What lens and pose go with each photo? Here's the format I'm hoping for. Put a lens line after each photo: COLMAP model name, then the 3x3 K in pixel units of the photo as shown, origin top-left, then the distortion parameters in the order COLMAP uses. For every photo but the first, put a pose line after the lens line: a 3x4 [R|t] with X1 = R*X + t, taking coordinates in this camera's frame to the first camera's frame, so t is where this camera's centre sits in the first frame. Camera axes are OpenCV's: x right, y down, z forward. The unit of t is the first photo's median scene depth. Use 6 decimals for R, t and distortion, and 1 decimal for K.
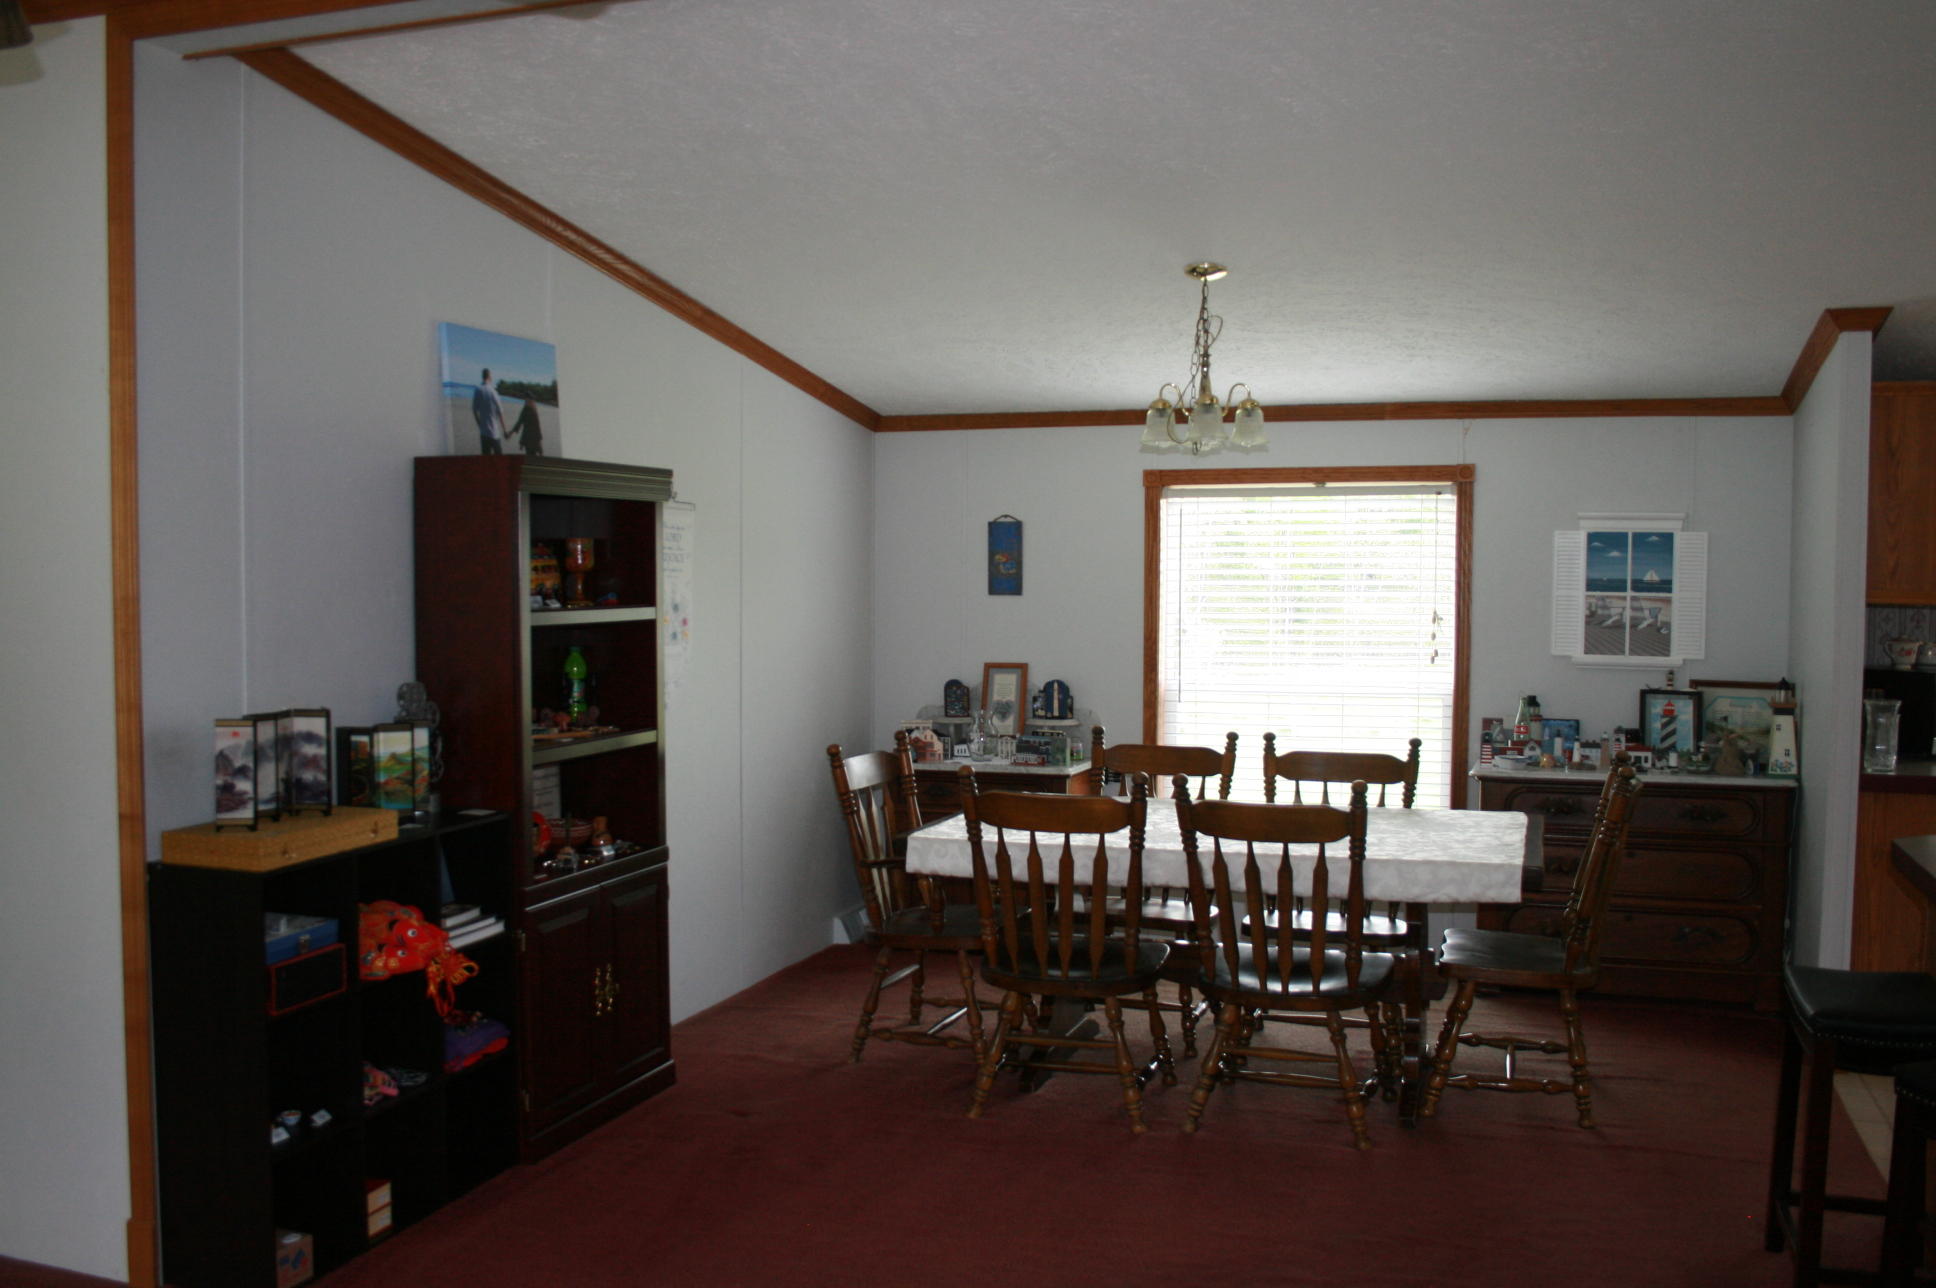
lens RADIAL K [[1669.9, 0, 993.8], [0, 1669.9, 653.6], [0, 0, 1]] dist [-0.159653, 0.151636]
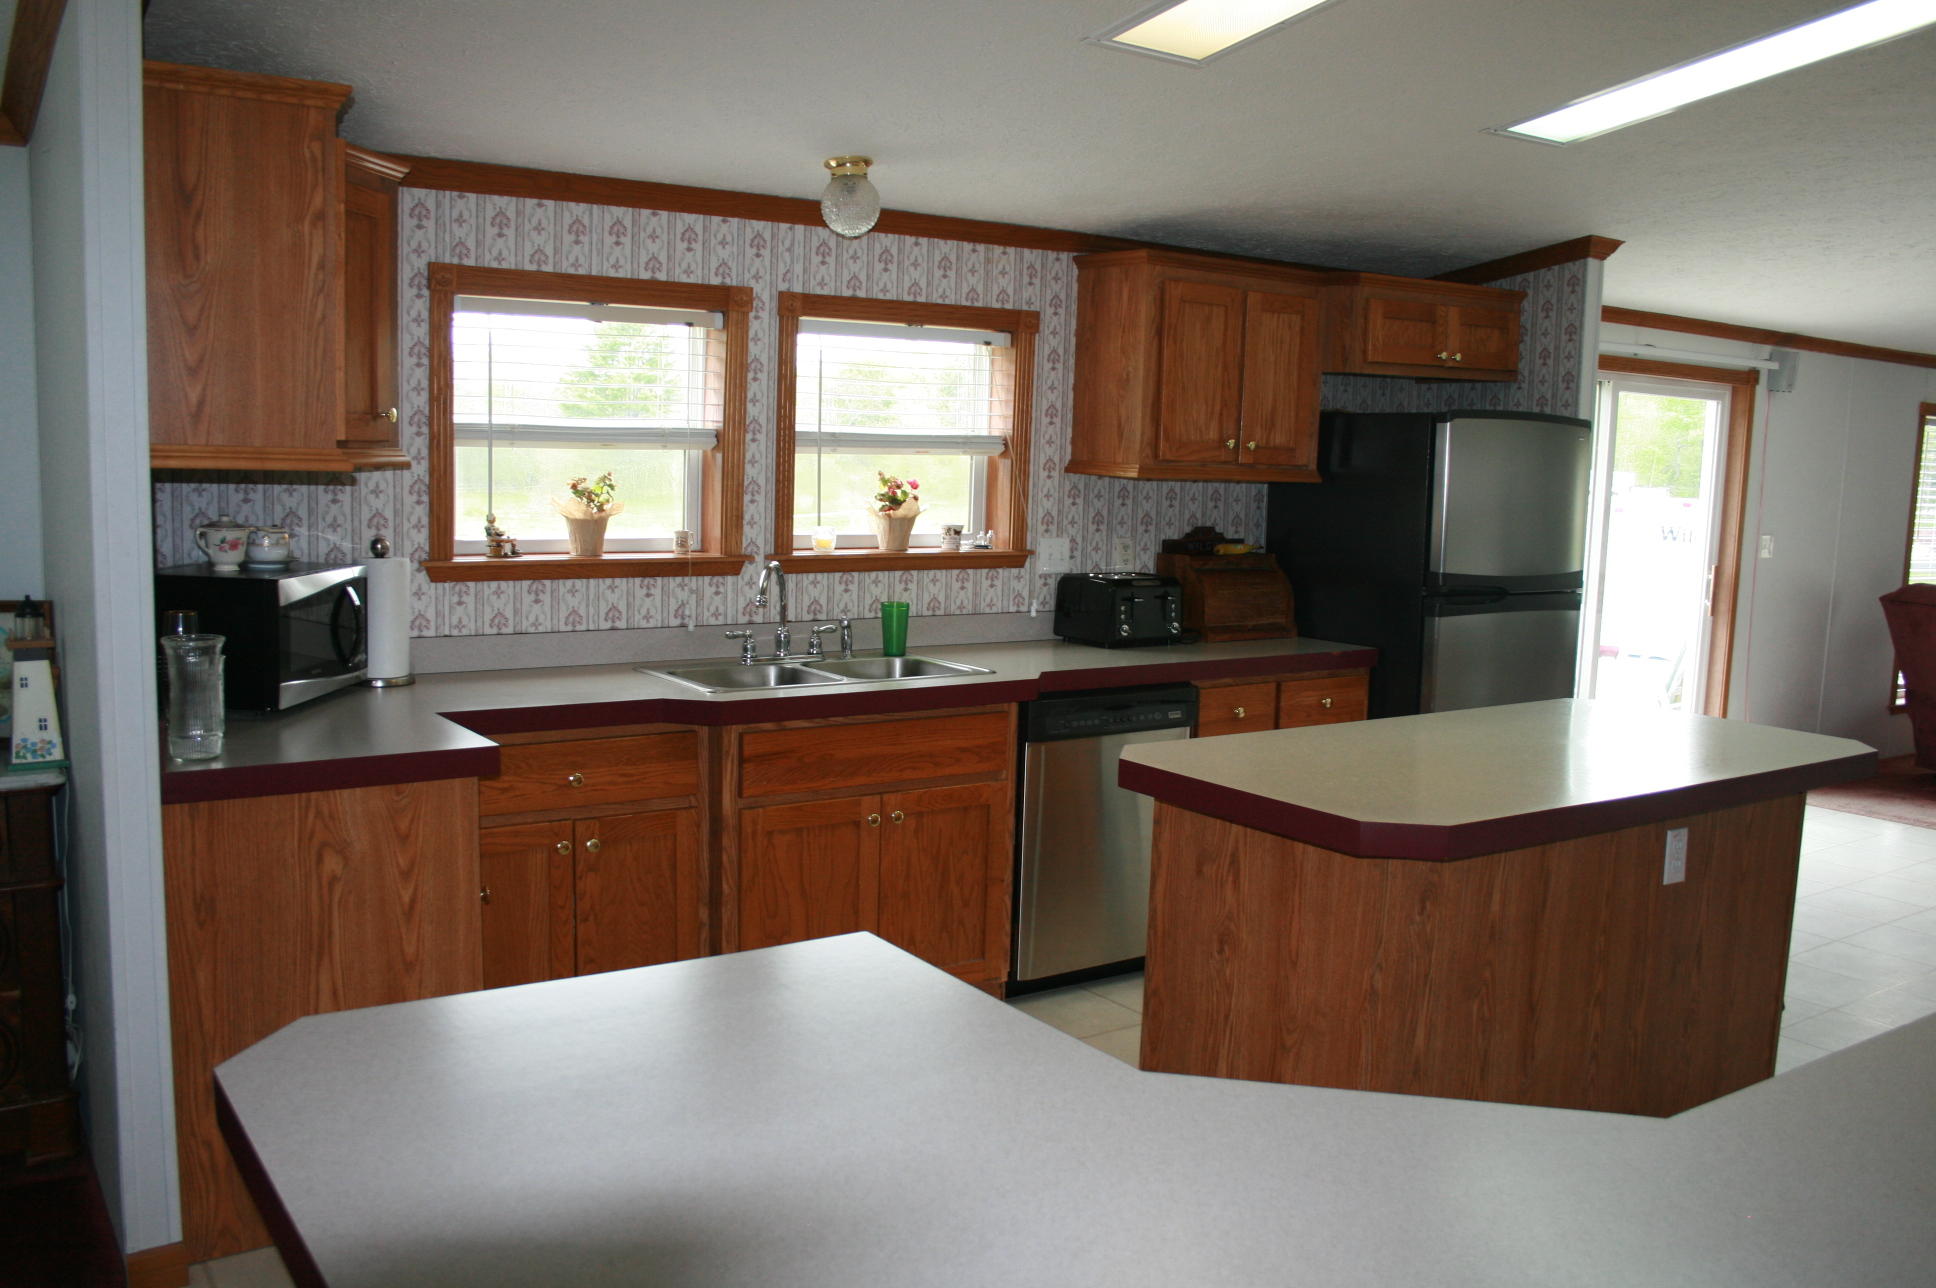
lens RADIAL K [[1669.9, 0, 993.8], [0, 1669.9, 653.6], [0, 0, 1]] dist [-0.159653, 0.151636]
pose [[0.583124, -0.092956, 0.807047, 0.245672], [0.015400, 0.994518, 0.103422, -0.020257], [-0.812237, -0.047879, 0.581359, 0.422758]]
